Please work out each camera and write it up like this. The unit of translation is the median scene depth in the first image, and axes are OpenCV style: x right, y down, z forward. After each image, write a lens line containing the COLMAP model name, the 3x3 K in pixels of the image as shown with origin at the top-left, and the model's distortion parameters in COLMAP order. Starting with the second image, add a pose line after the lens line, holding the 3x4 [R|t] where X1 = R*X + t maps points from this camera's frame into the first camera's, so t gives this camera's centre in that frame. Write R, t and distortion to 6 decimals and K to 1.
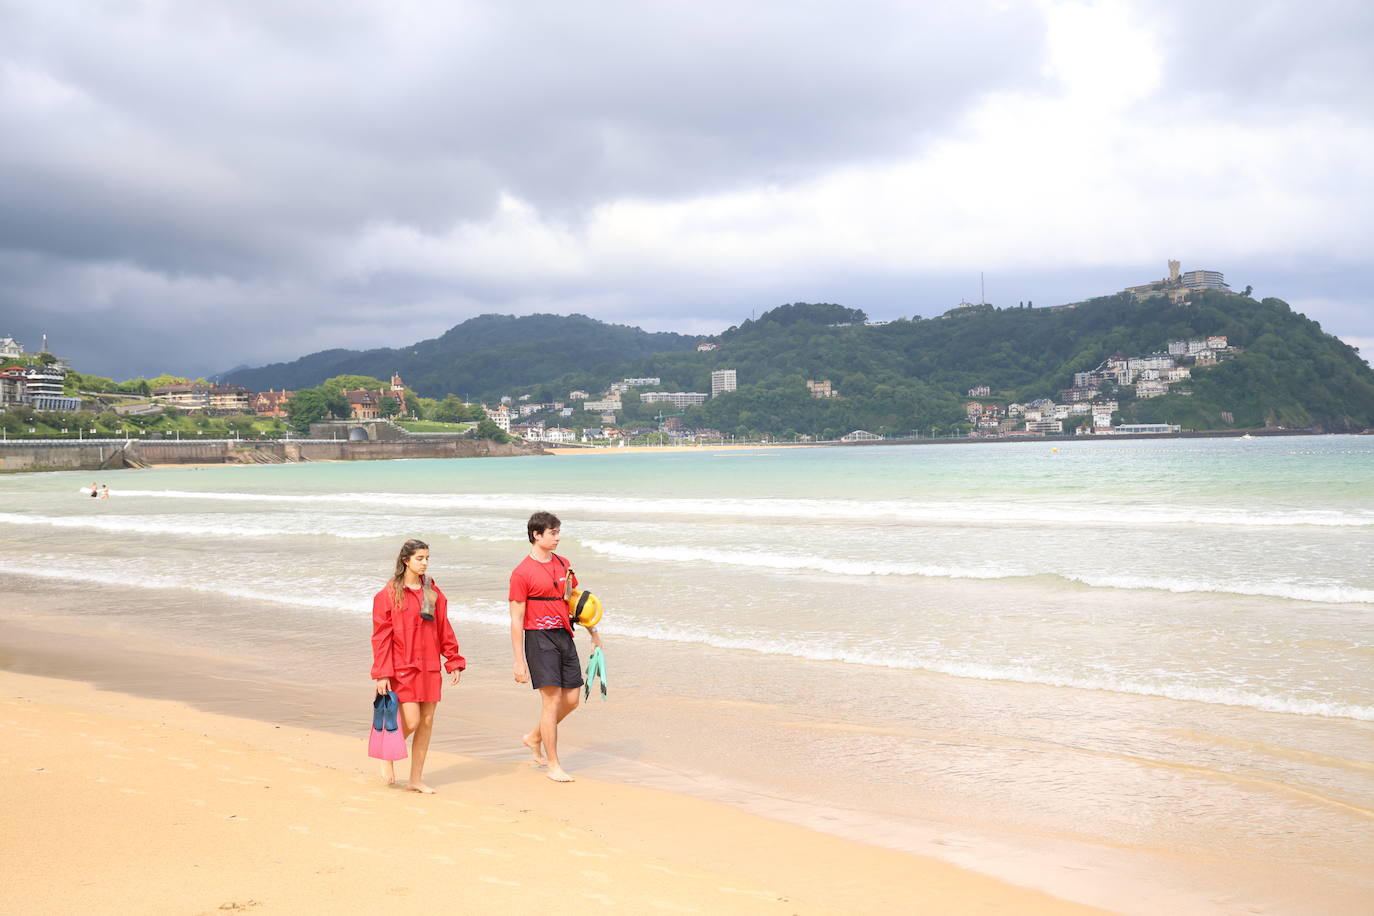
lens RADIAL K [[1508.9, 0, 687.0], [0, 1508.9, 458.0], [0, 0, 1]] dist [0.065141, 0.013383]
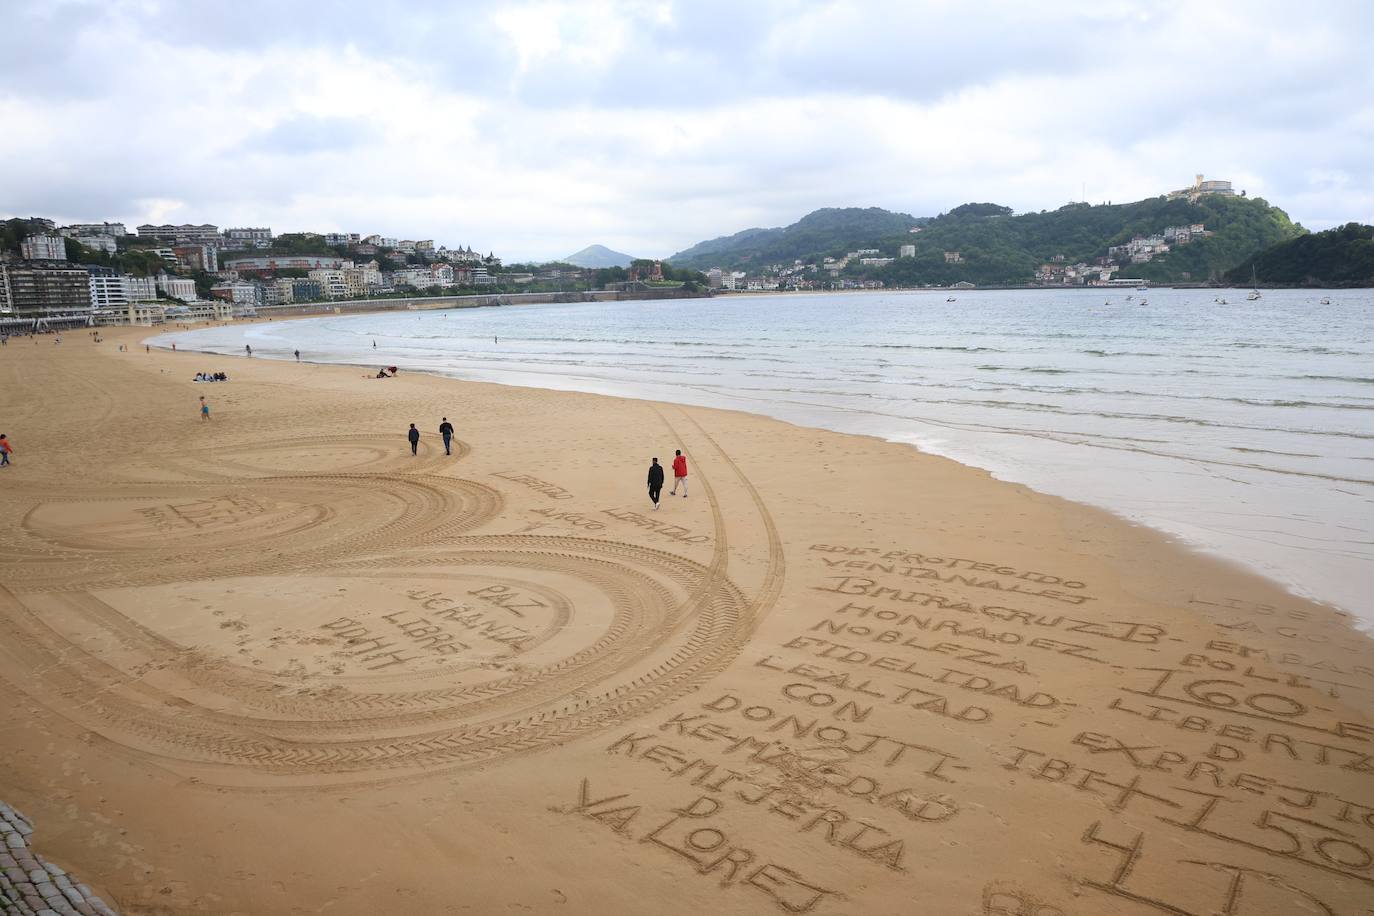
lens RADIAL K [[944.5, 0, 691.6], [0, 944.5, 451.2], [0, 0, 1]] dist [-0.094647, 0.068247]
pose [[0.945268, 0.054611, -0.321693, 0.162368], [0.000337, 0.985731, 0.168329, -0.006320], [0.326295, -0.159225, 0.931761, -0.141779]]
